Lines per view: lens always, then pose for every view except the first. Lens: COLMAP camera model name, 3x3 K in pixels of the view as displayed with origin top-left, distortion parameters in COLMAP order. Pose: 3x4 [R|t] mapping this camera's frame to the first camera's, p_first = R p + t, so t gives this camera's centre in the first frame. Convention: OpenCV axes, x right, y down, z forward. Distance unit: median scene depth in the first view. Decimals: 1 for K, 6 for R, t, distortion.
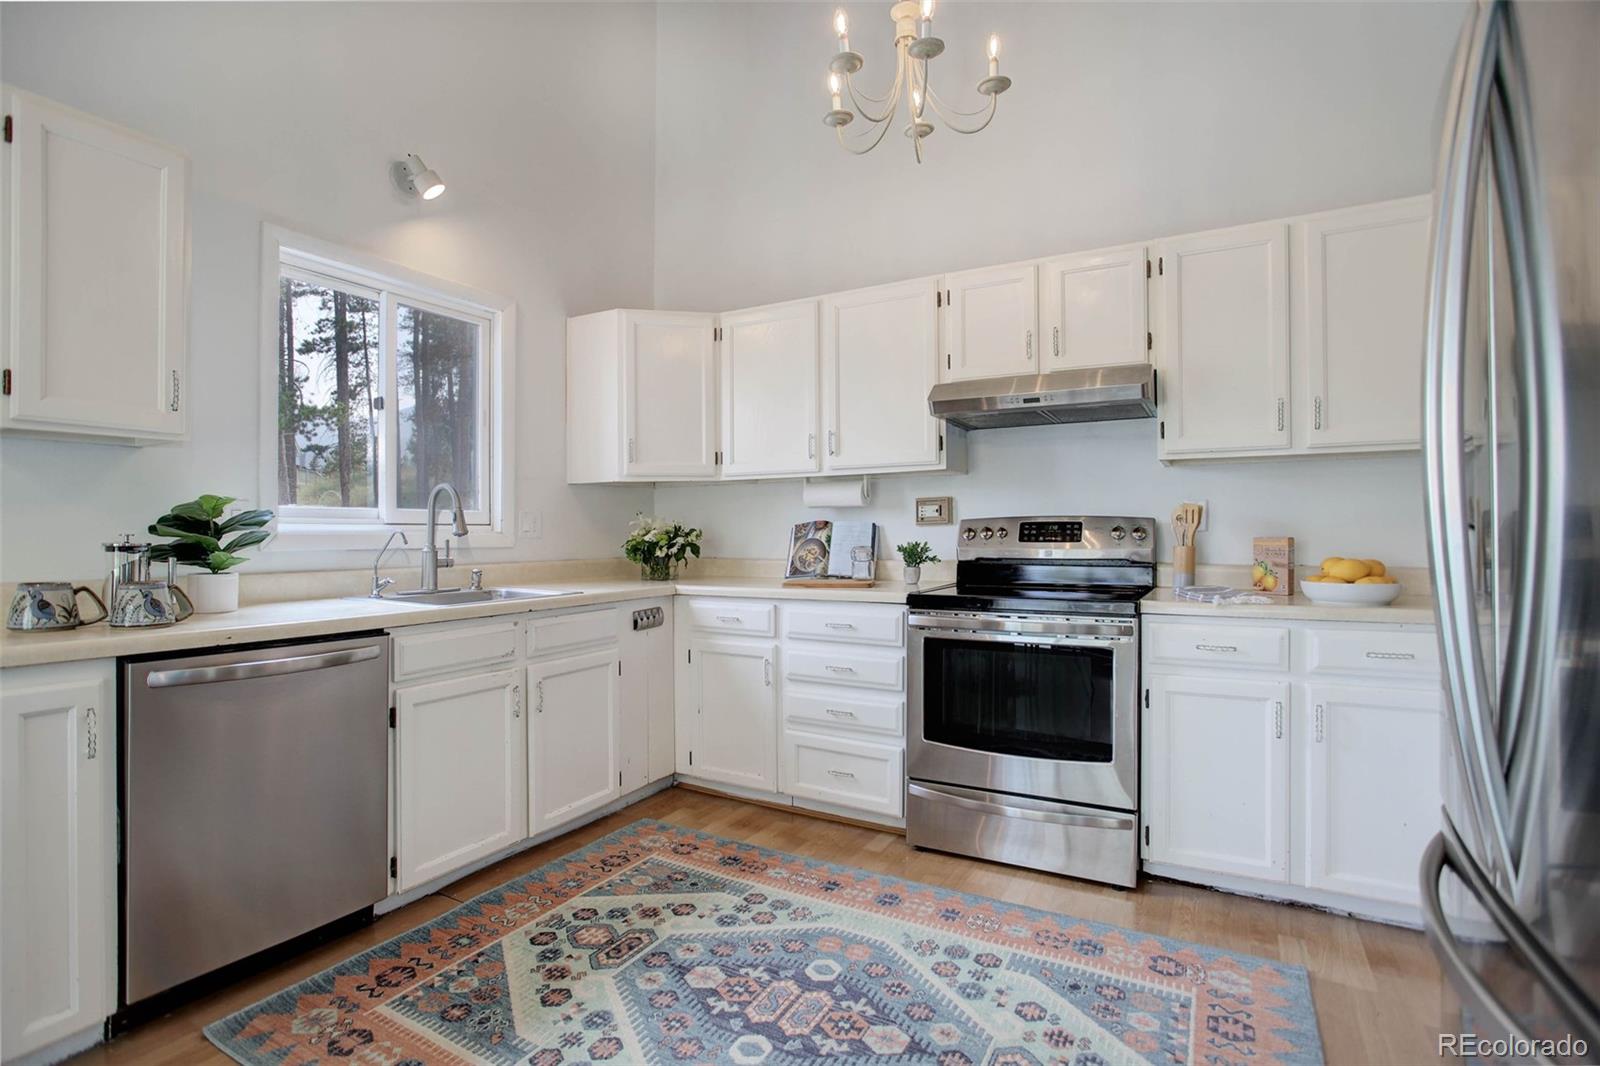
lens RADIAL K [[776.6, 0, 780.0], [0, 776.6, 535.2], [0, 0, 1]] dist [-0.071472, 0.030273]
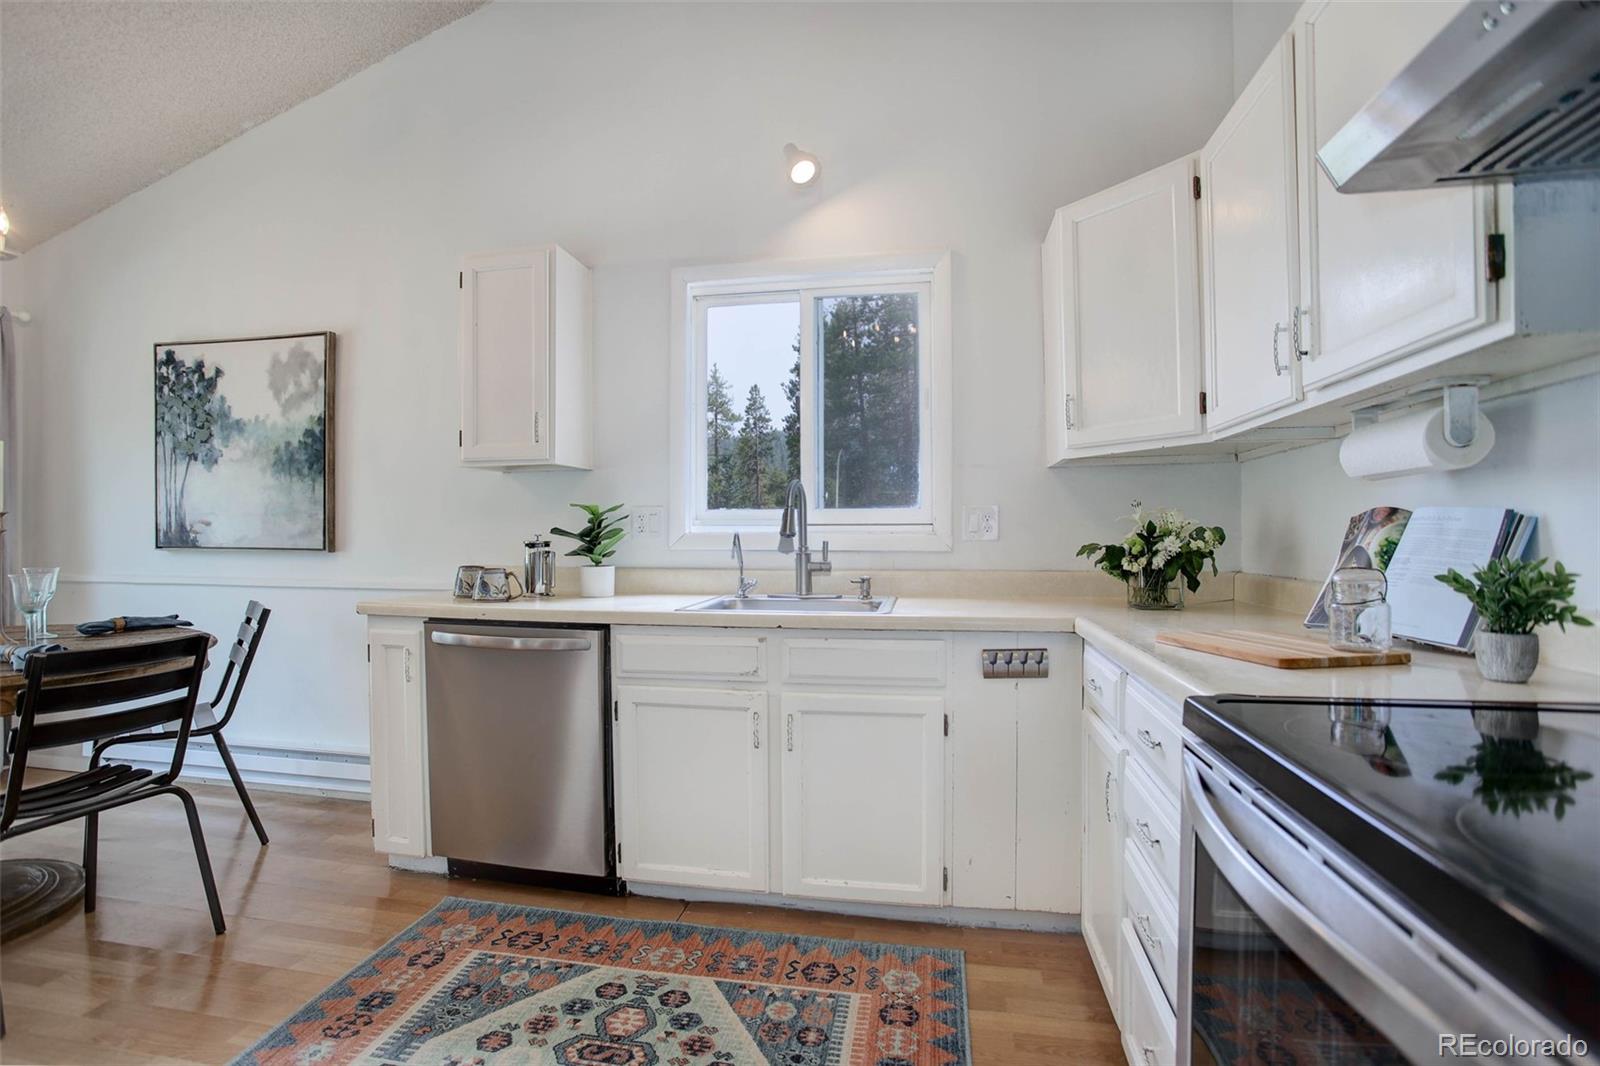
lens RADIAL K [[776.6, 0, 780.0], [0, 776.6, 535.2], [0, 0, 1]] dist [-0.071472, 0.030273]
pose [[0.326848, 0.003646, -0.945070, 0.614250], [-0.001953, 0.999993, 0.003183, -0.005729], [0.945075, 0.000806, 0.326852, 0.933468]]
